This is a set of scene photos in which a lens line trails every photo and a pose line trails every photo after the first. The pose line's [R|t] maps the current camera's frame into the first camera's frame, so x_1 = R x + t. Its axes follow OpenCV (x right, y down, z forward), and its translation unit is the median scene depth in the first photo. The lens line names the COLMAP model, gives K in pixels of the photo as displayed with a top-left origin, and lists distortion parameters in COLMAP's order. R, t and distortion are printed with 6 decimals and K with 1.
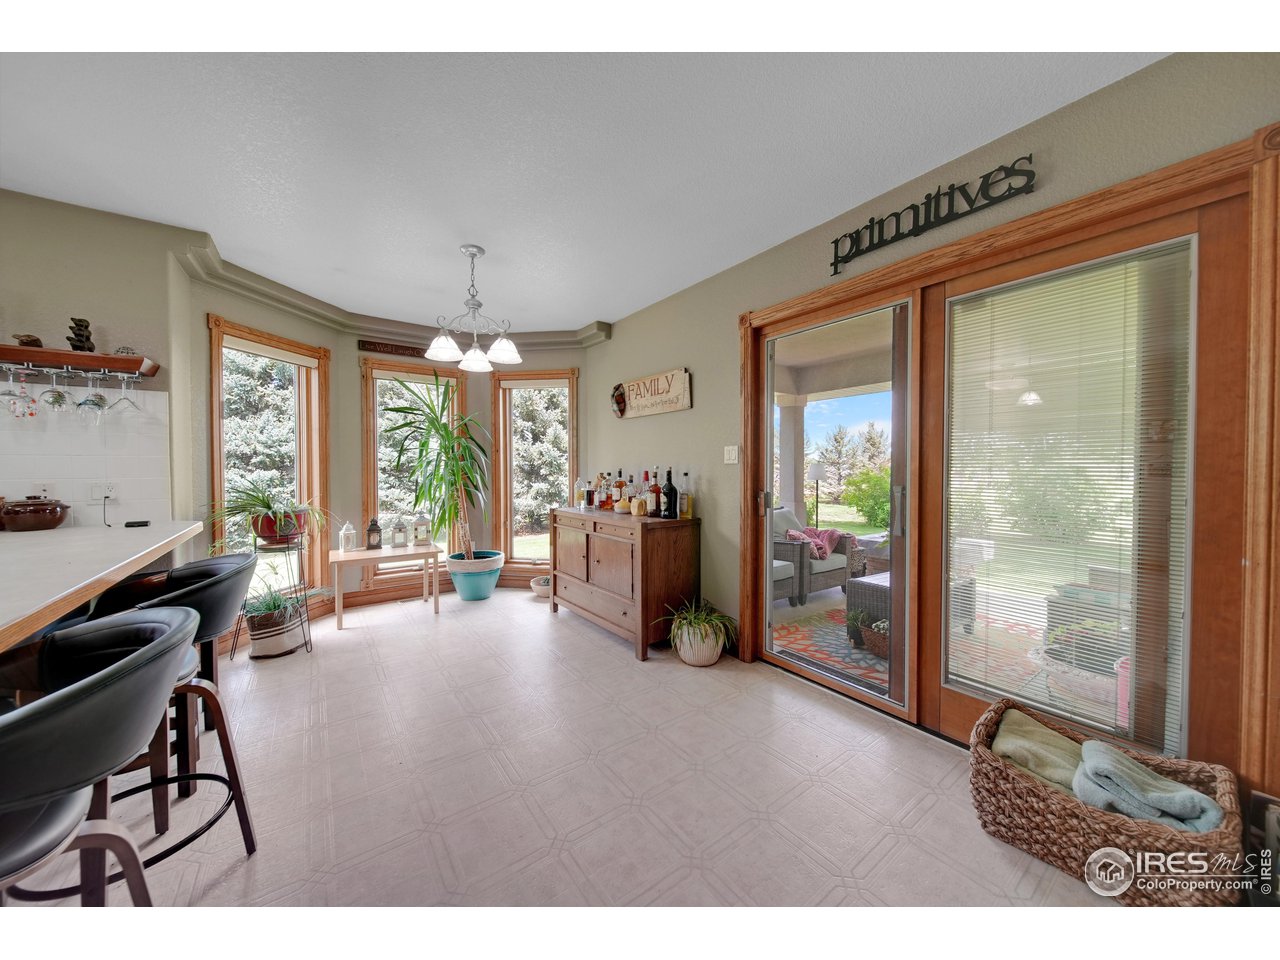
lens RADIAL K [[448.0, 0, 641.5], [0, 448.0, 478.0], [0, 0, 1]] dist [-0.002771, -0.000804]
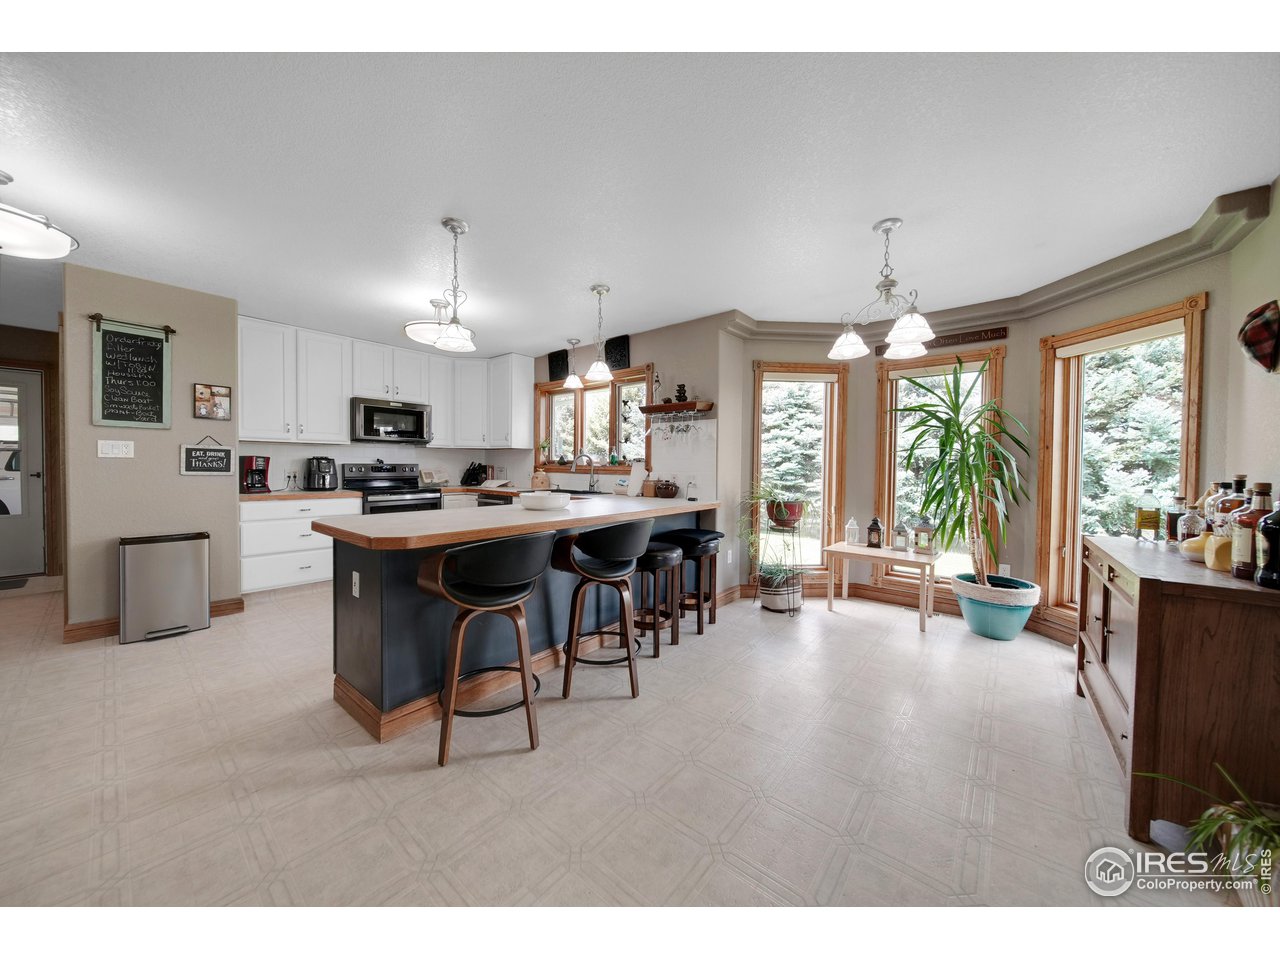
lens RADIAL K [[448.0, 0, 637.6], [0, 448.0, 475.8], [0, 0, 1]] dist [-0.002771, -0.000804]
pose [[0.234464, 0.026382, -0.971767, 0.347775], [-0.034867, 0.999217, 0.018714, -0.007792], [0.971499, 0.029495, 0.235201, 0.288781]]
